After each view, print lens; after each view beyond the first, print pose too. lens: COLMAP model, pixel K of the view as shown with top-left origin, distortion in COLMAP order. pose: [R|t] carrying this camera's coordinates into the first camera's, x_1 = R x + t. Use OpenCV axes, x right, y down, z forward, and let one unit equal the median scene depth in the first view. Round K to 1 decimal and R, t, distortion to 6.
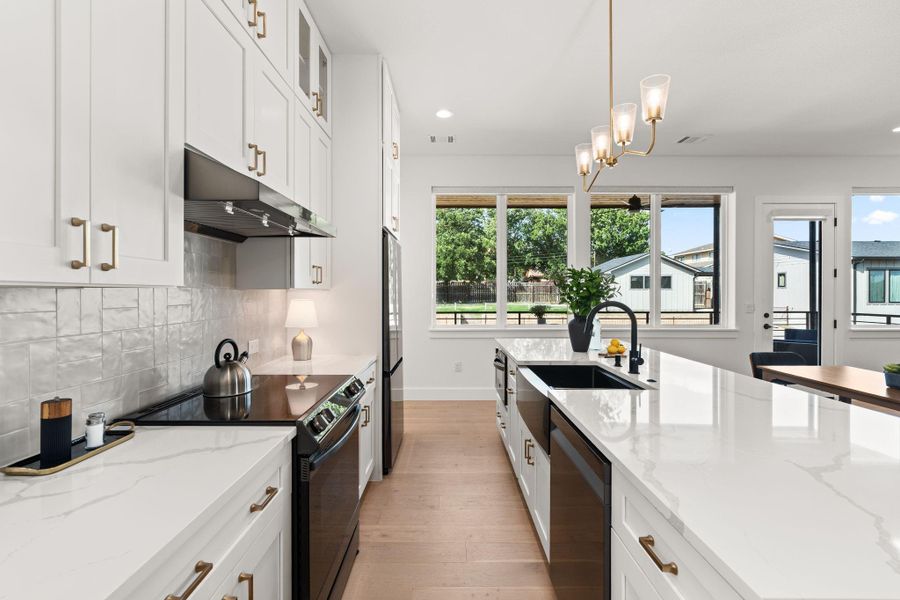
lens RADIAL K [[415.4, 0, 447.1], [0, 415.4, 300.8], [0, 0, 1]] dist [-0.017334, 0.000695]
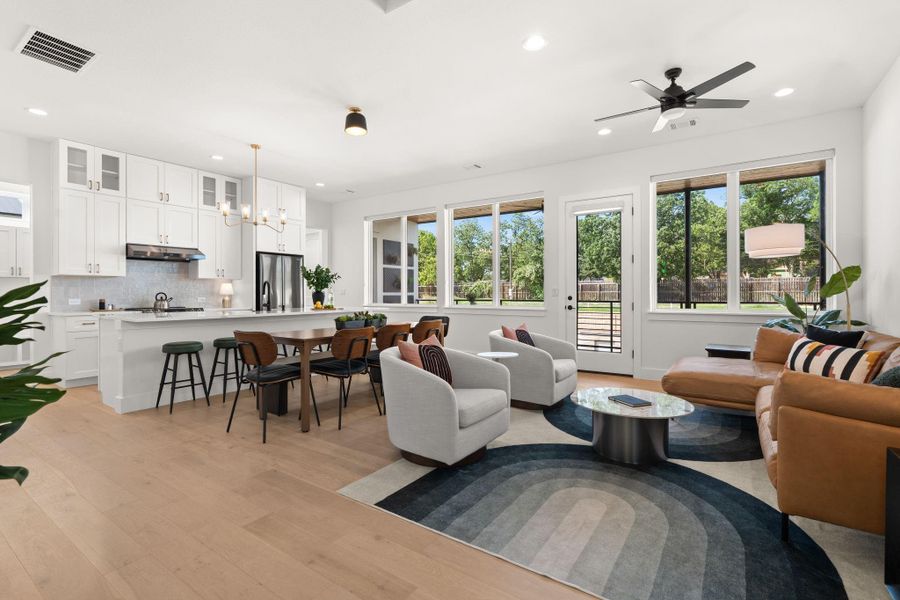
lens RADIAL K [[415.4, 0, 457.2], [0, 415.4, 292.6], [0, 0, 1]] dist [-0.017334, 0.000695]
pose [[0.825402, 0.009871, -0.564460, 1.176426], [-0.011905, 0.999929, 0.000078, 0.024702], [0.564420, 0.006656, 0.825461, -0.146613]]
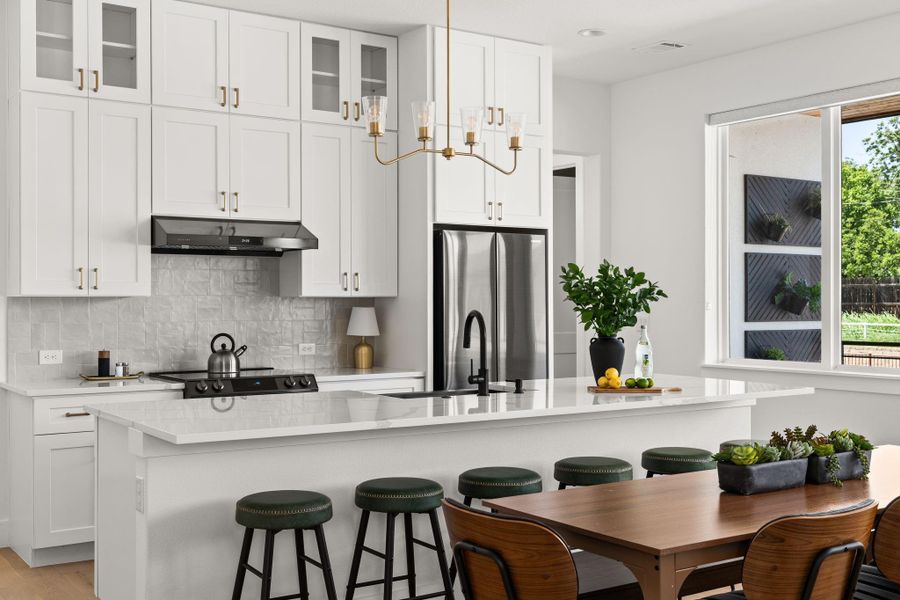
lens RADIAL K [[1033.1, 0, 450.2], [0, 1033.1, 301.5], [0, 0, 1]] dist [-0.012756, 0.000000]
pose [[0.546125, 0.010941, -0.837632, 0.959791], [-0.011574, 0.999918, 0.005515, -0.011725], [0.837624, 0.006683, 0.546207, -0.085577]]
